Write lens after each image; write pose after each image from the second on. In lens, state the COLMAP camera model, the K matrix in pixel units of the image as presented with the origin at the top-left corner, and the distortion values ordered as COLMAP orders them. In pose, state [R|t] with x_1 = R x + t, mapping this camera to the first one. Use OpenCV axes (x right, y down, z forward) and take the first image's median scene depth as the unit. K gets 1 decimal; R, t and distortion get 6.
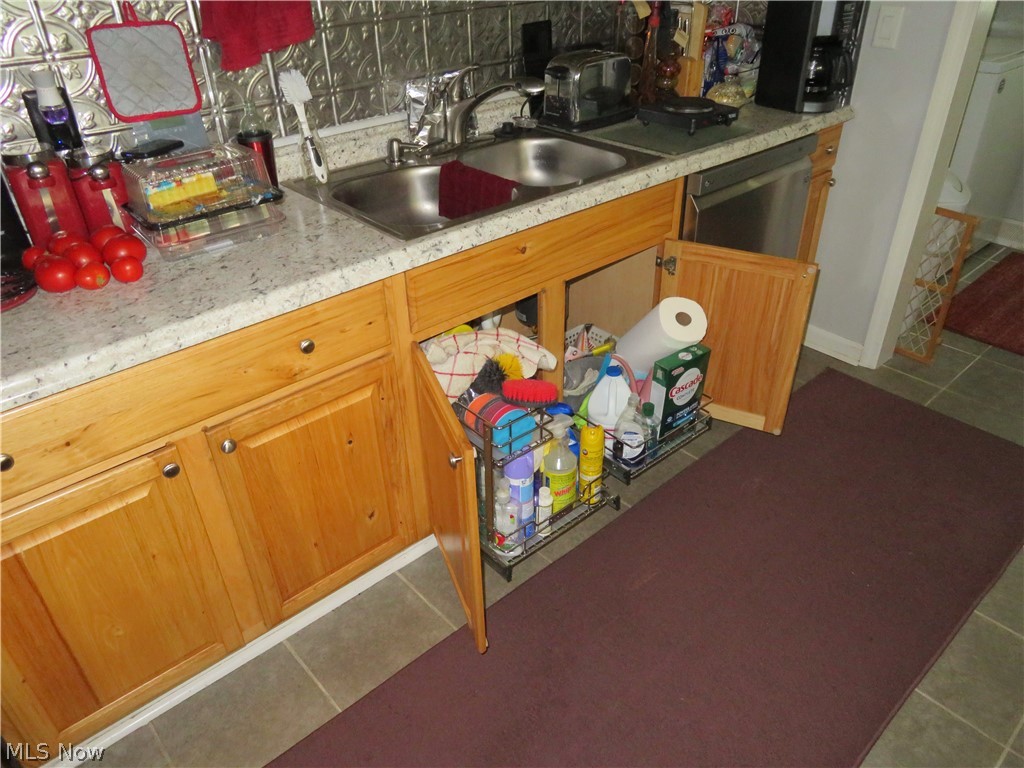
lens RADIAL K [[736.7, 0, 513.3], [0, 736.7, 386.9], [0, 0, 1]] dist [-0.007757, 0.003837]
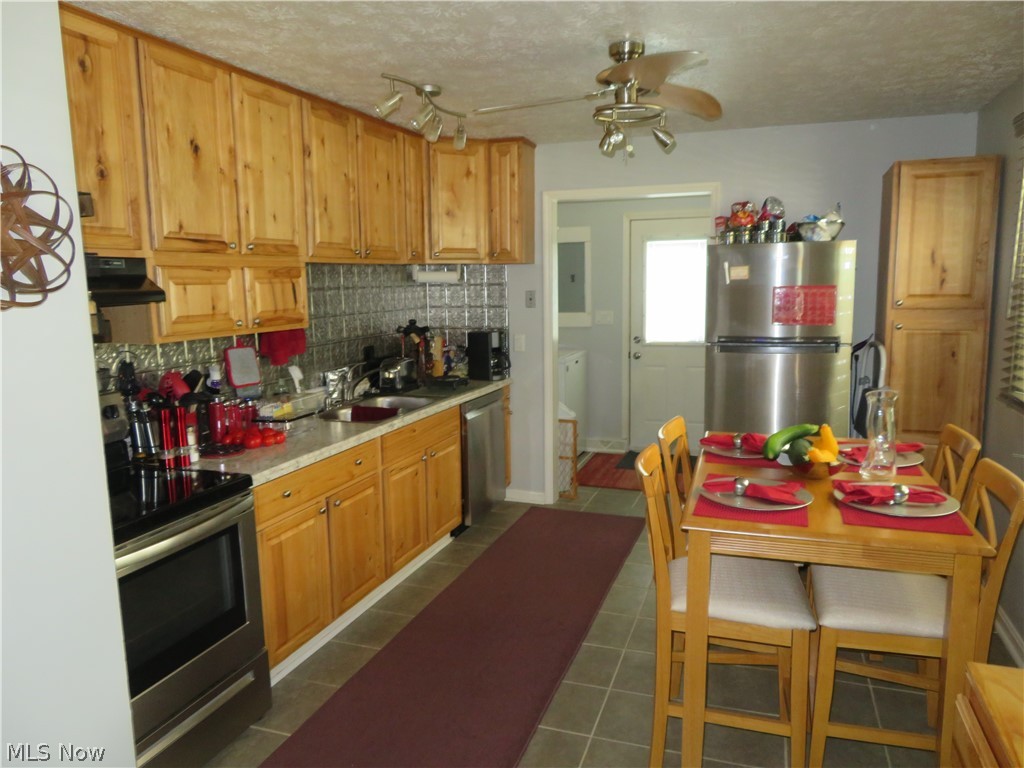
lens RADIAL K [[736.7, 0, 515.1], [0, 736.7, 386.9], [0, 0, 1]] dist [-0.007757, 0.003837]
pose [[0.875965, -0.061384, 0.478454, -0.589730], [0.256967, 0.898798, -0.355149, 0.430352], [-0.408233, 0.434045, 0.803088, -0.750455]]
